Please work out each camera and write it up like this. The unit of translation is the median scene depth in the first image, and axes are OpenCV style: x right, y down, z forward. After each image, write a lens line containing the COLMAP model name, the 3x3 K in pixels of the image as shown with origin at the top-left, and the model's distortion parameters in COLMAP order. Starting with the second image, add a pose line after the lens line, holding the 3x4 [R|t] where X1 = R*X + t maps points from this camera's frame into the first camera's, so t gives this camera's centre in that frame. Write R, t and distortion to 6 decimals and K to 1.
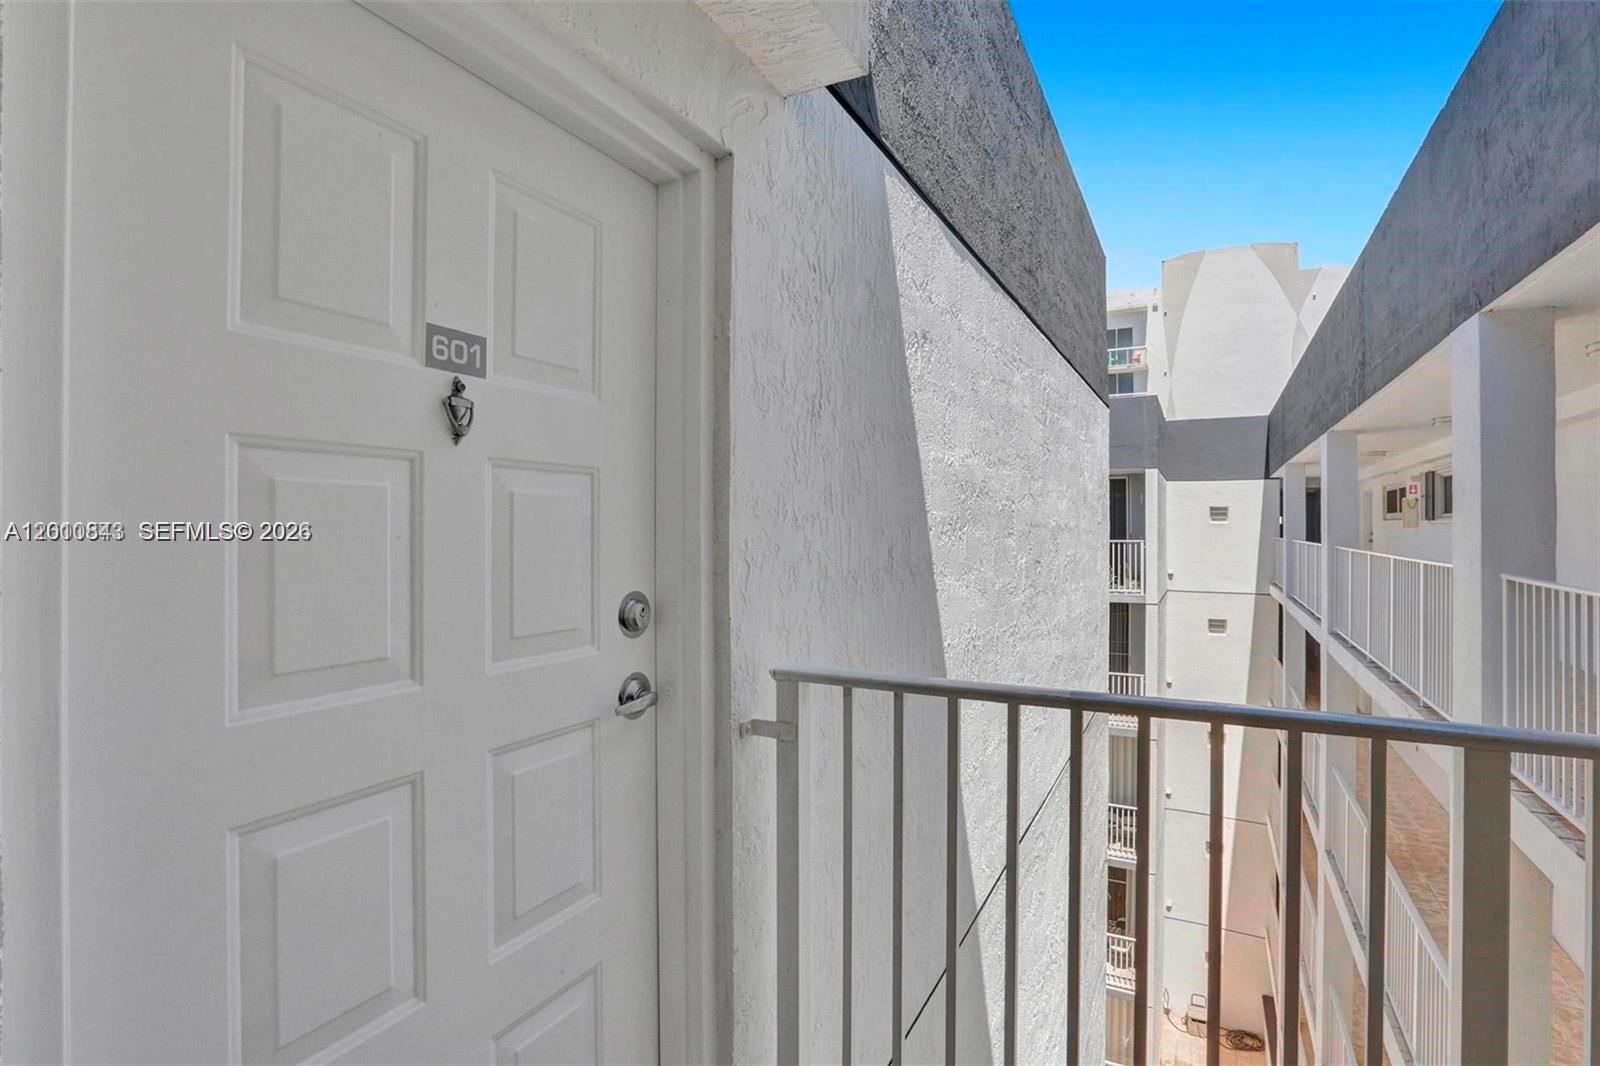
lens RADIAL K [[754.0, 0, 793.1], [0, 754.0, 525.8], [0, 0, 1]] dist [-0.059113, 0.034255]
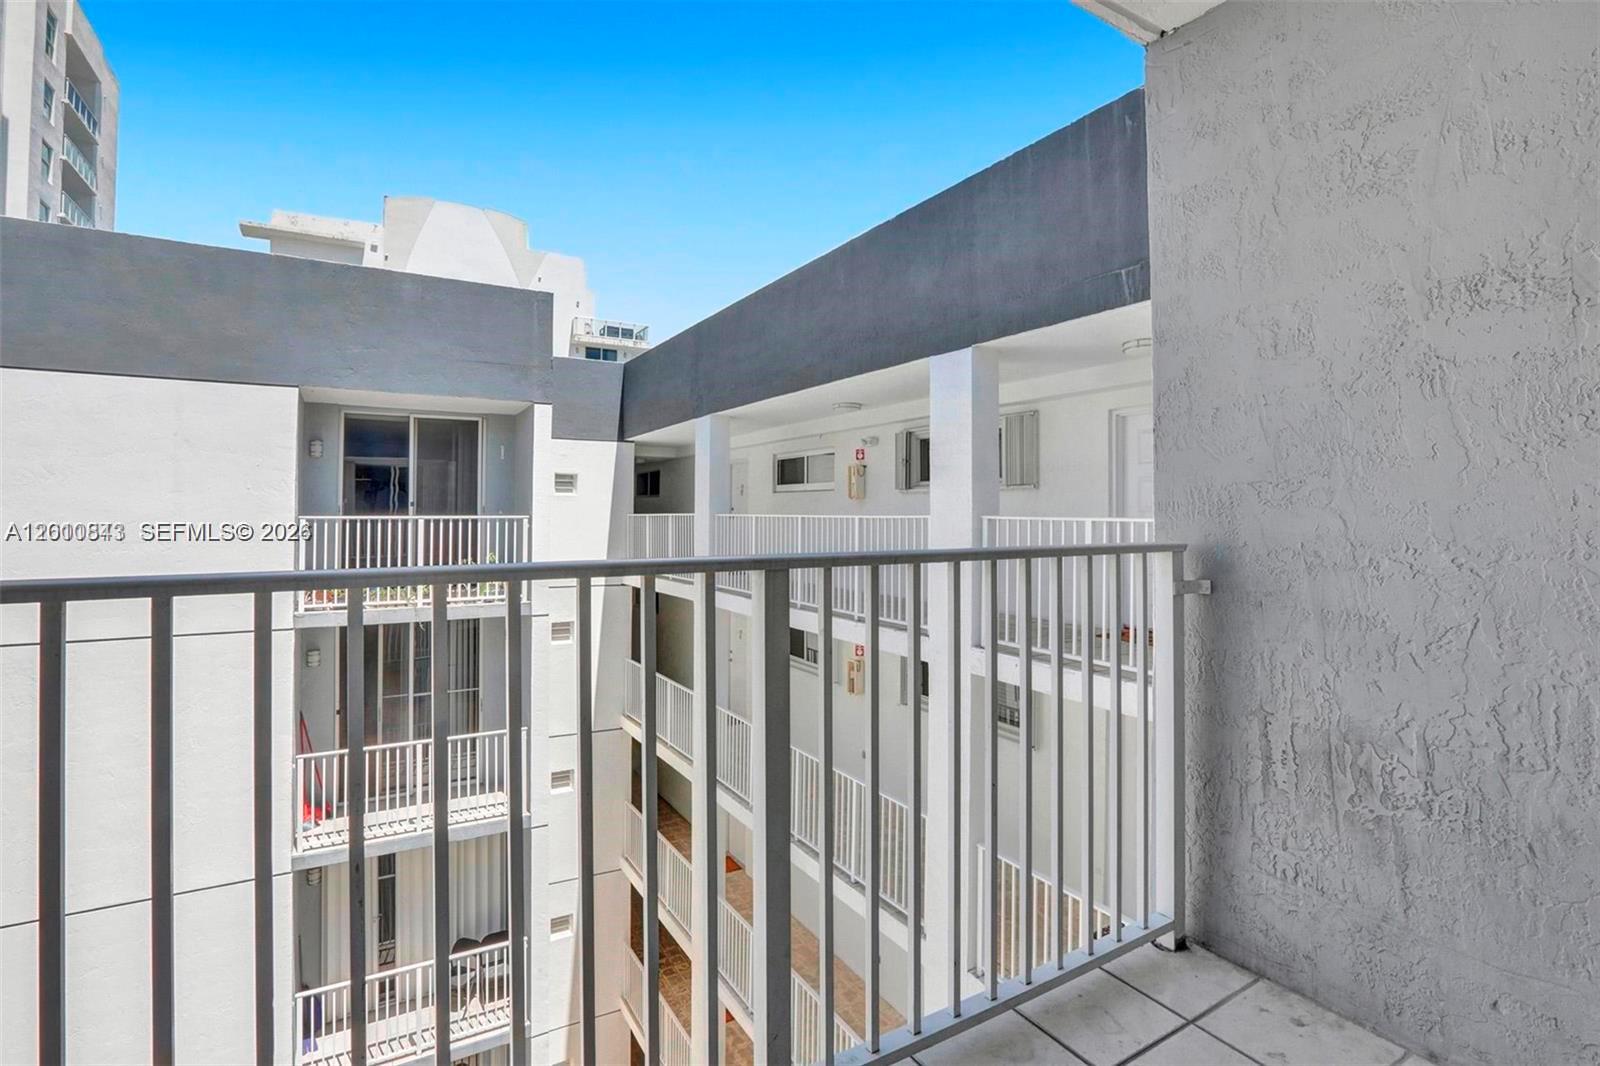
lens RADIAL K [[765.2, 0, 799.5], [0, 765.2, 503.6], [0, 0, 1]] dist [-0.033444, 0.000474]
pose [[0.518315, 0.016030, 0.855040, 0.033658], [-0.008576, 0.999871, -0.013547, 0.016105], [-0.855147, -0.000312, 0.518386, 0.466837]]
